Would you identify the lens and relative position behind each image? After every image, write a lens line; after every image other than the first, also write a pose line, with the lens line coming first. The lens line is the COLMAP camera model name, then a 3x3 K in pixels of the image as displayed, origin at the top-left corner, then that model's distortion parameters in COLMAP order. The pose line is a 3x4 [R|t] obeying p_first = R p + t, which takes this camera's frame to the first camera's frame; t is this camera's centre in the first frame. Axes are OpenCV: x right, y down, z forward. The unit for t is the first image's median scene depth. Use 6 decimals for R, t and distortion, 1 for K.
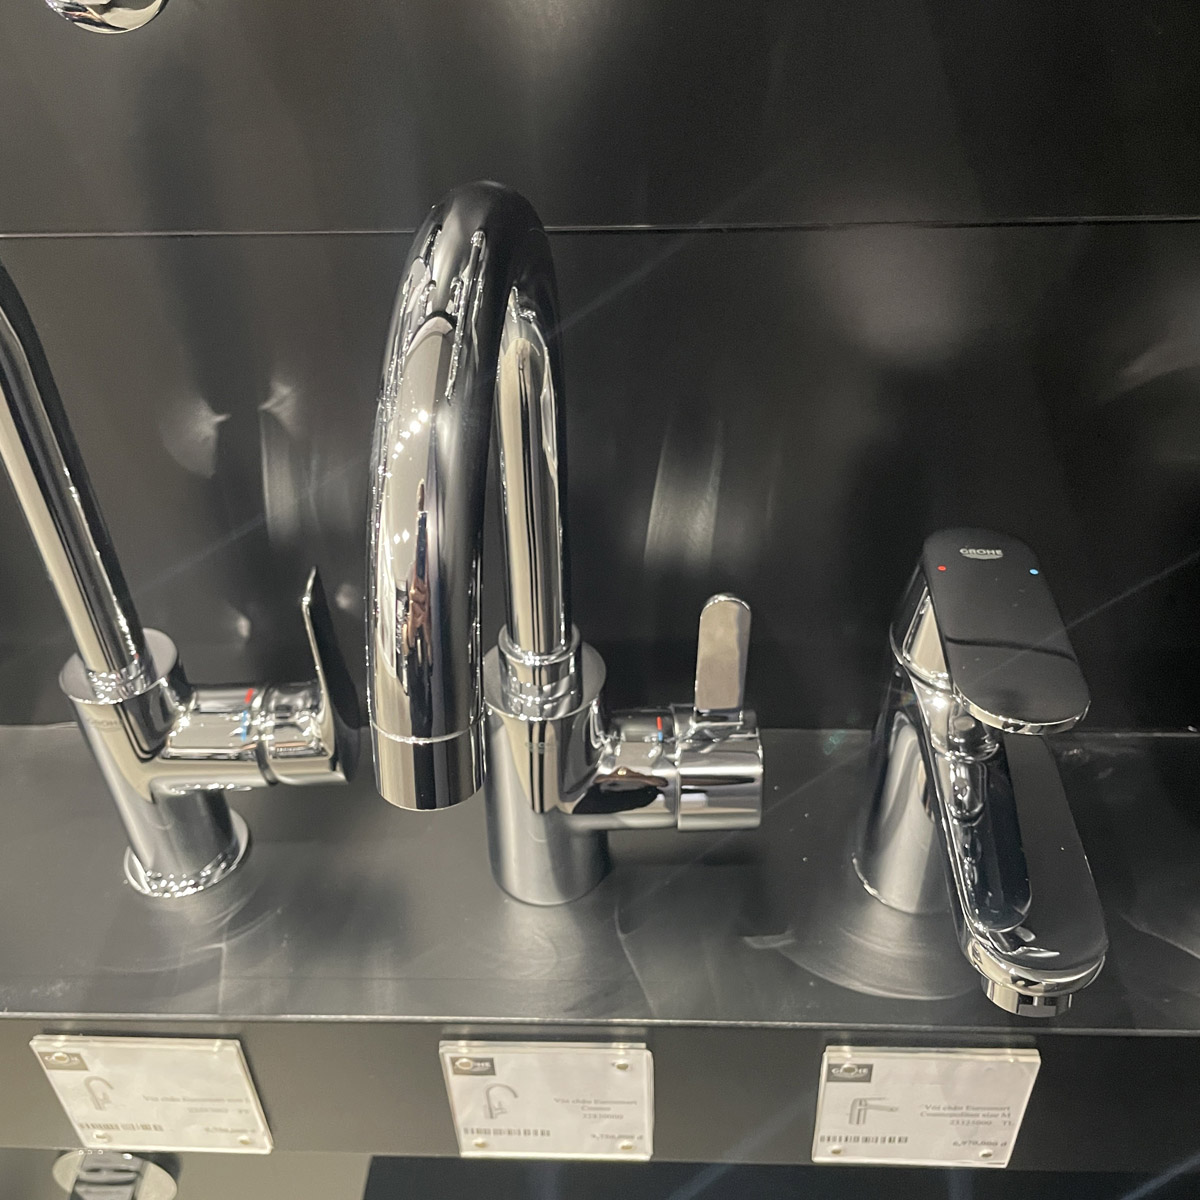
lens RADIAL K [[1201.5, 0, 597.6], [0, 1201.5, 538.8], [0, 0, 1]] dist [0.085062, -0.132566]
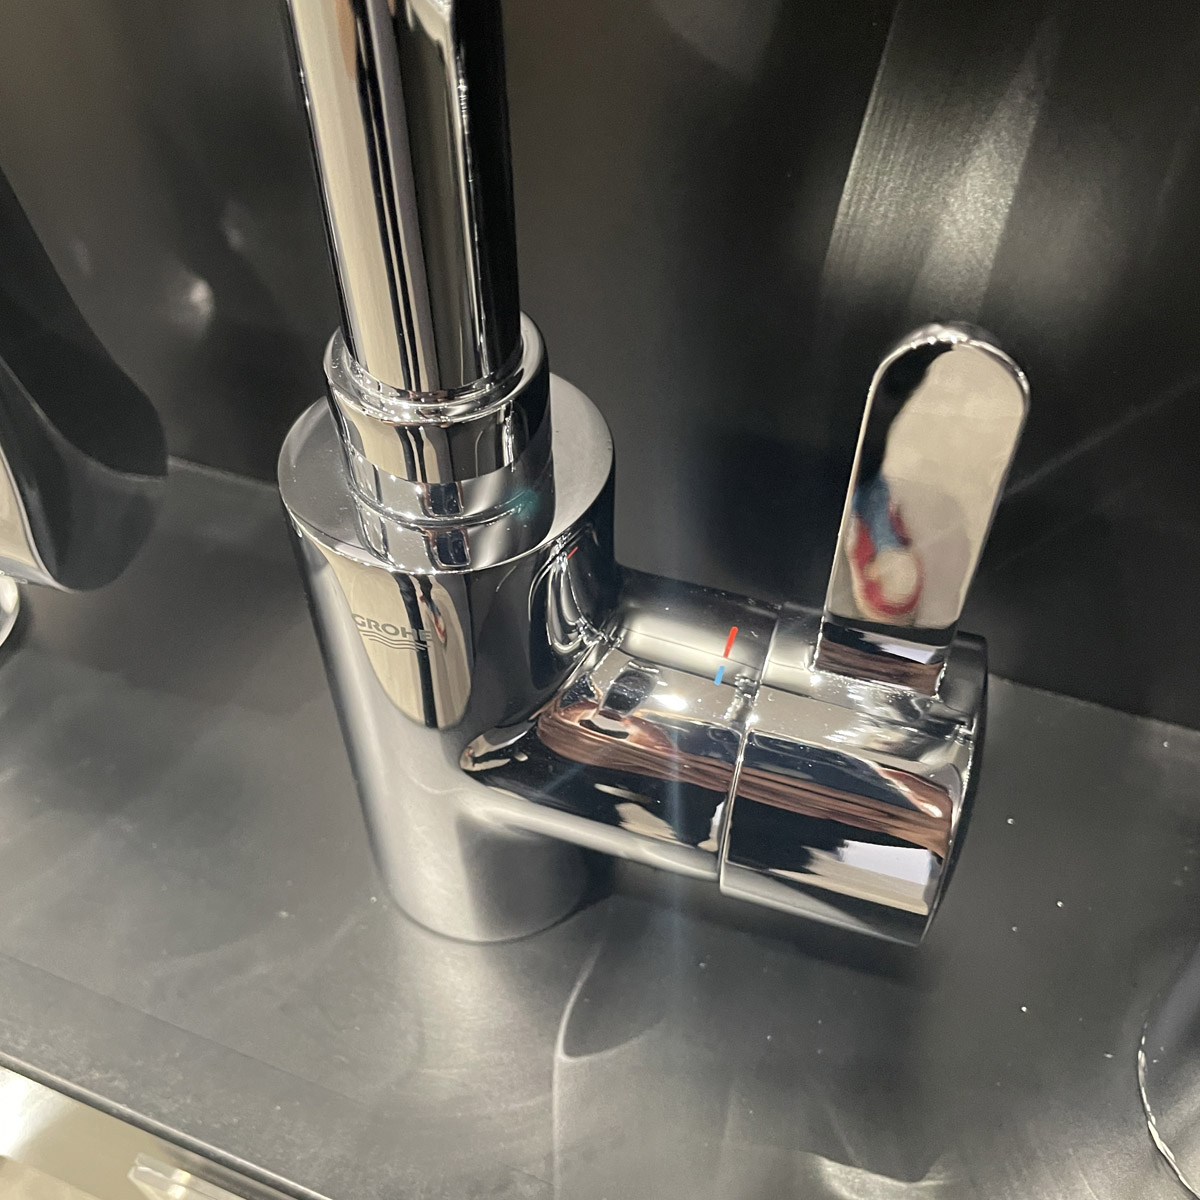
lens RADIAL K [[1134.1, 0, 597.4], [0, 1134.1, 563.2], [0, 0, 1]] dist [0.091973, -0.148356]
pose [[0.950677, 0.233563, -0.204110, 0.078744], [-0.197802, 0.963370, 0.181089, 0.067404], [0.238929, -0.131784, 0.962053, 0.619092]]
